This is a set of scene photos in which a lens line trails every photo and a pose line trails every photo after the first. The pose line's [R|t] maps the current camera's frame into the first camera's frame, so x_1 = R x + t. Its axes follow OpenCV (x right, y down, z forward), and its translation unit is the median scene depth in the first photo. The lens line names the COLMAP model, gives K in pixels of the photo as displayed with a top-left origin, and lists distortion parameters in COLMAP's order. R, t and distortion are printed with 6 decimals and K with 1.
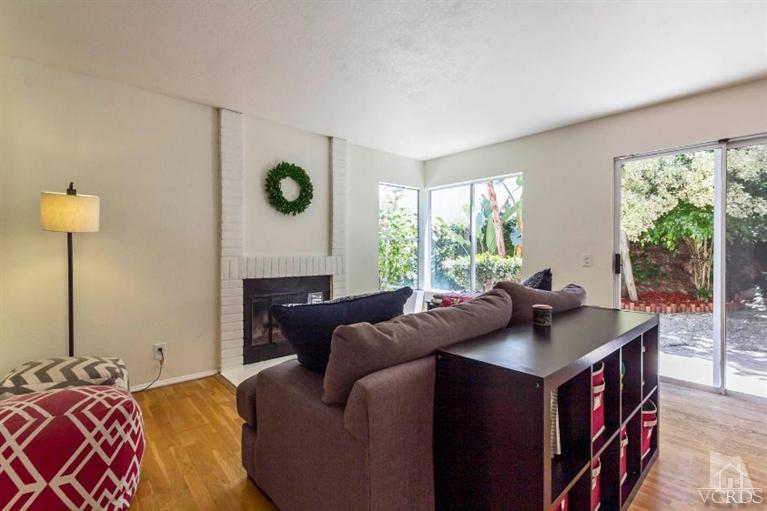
lens RADIAL K [[359.1, 0, 381.8], [0, 359.1, 252.9], [0, 0, 1]] dist [0.001515, -0.002731]
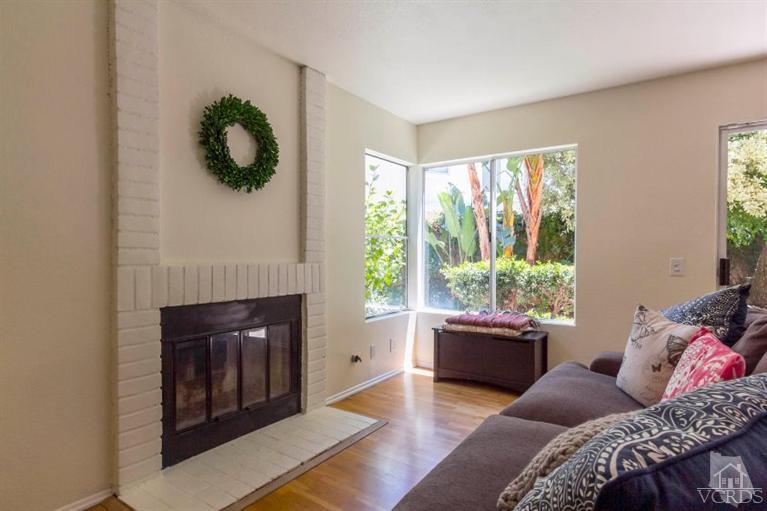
lens RADIAL K [[431.0, 0, 385.3], [0, 431.0, 261.7], [0, 0, 1]] dist [0.007533, -0.002234]
pose [[0.970751, -0.003393, 0.240063, -0.191959], [0.000563, 0.999930, 0.011858, -0.001723], [-0.240087, -0.011376, 0.970685, 0.270945]]
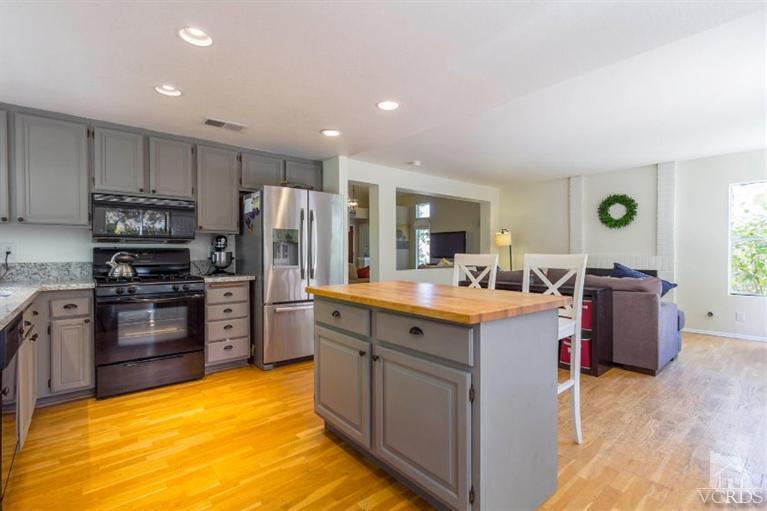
lens RADIAL K [[359.1, 0, 380.4], [0, 359.1, 254.8], [0, 0, 1]] dist [0.001515, -0.002731]
pose [[-0.017629, 0.004121, -0.999836, 1.238596], [-0.003294, 0.999986, 0.004180, 0.003985], [0.999839, 0.003367, -0.017615, 0.022372]]
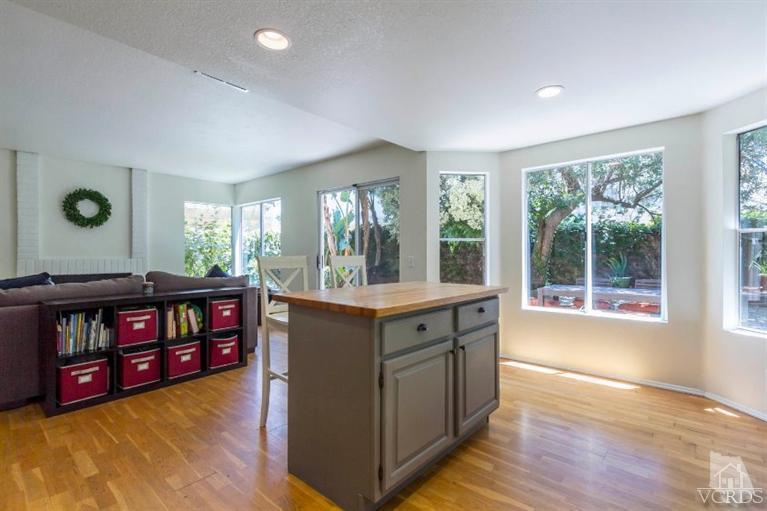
lens RADIAL K [[359.1, 0, 385.4], [0, 359.1, 253.3], [0, 0, 1]] dist [0.001515, -0.002731]
pose [[0.989809, -0.005416, 0.142296, 0.625591], [0.006559, 0.999950, -0.007567, 0.006517], [-0.142248, 0.008424, 0.989795, -0.460679]]
